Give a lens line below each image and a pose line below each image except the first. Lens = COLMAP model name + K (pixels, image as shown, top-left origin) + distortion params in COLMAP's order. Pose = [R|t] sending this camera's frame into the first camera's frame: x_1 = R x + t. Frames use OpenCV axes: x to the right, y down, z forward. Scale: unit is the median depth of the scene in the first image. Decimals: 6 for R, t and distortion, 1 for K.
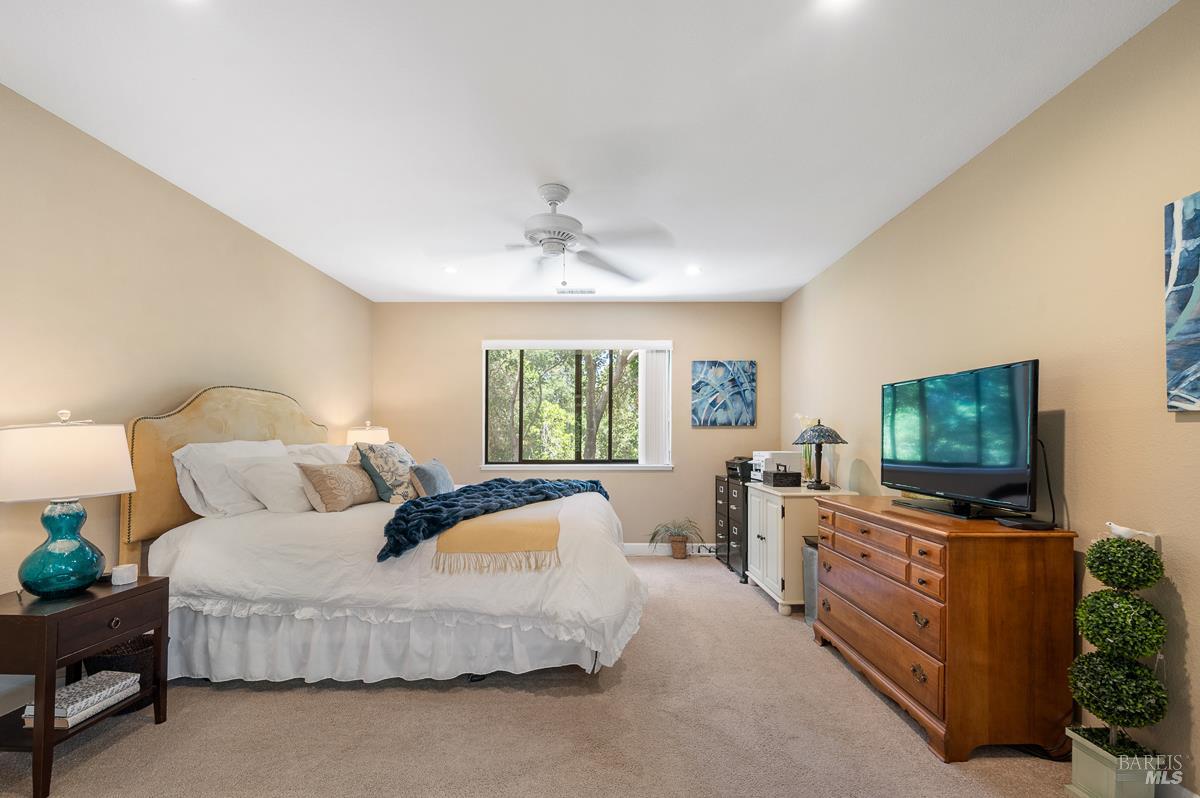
lens RADIAL K [[500.3, 0, 595.6], [0, 500.3, 441.8], [0, 0, 1]] dist [0.001153, -0.001031]
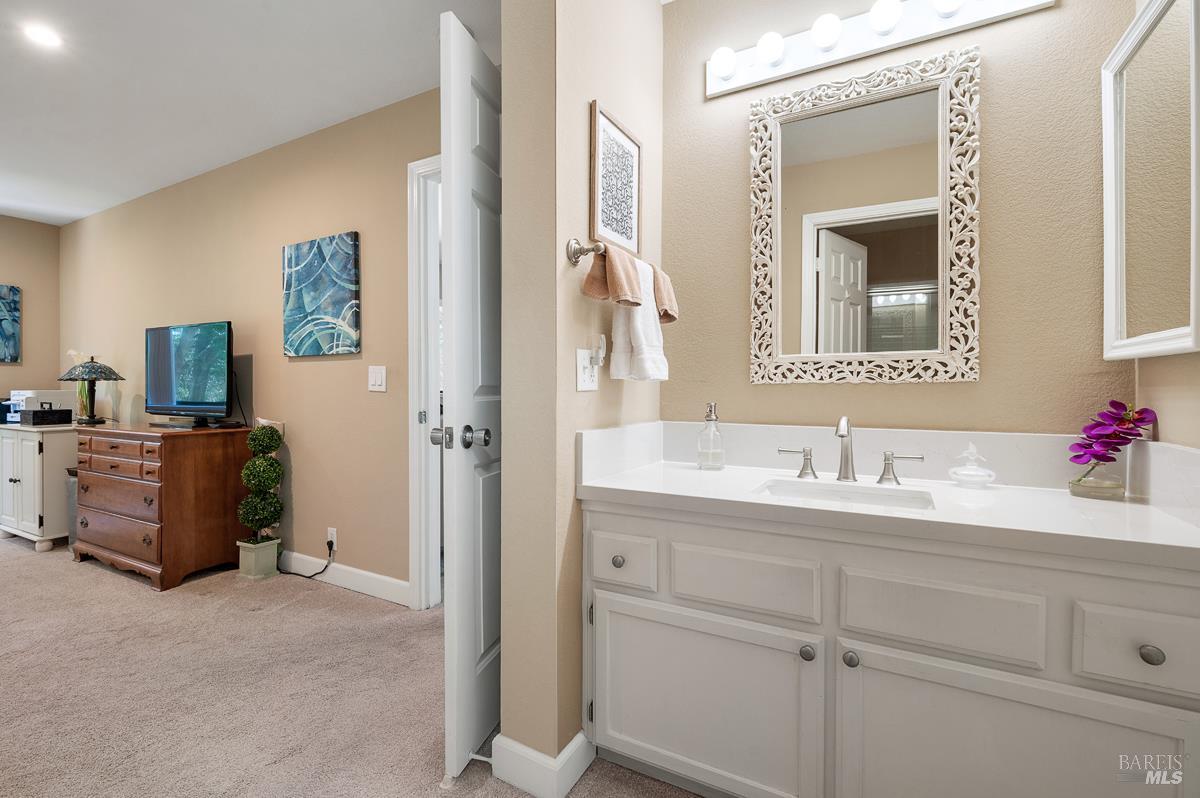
lens RADIAL K [[547.8, 0, 610.5], [0, 547.8, 393.5], [0, 0, 1]] dist [-0.003695, 0.000756]
pose [[0.468385, -0.004175, 0.883515, -0.068985], [0.006956, 0.999975, 0.001038, 0.056109], [-0.883497, 0.005660, 0.468402, -0.692007]]
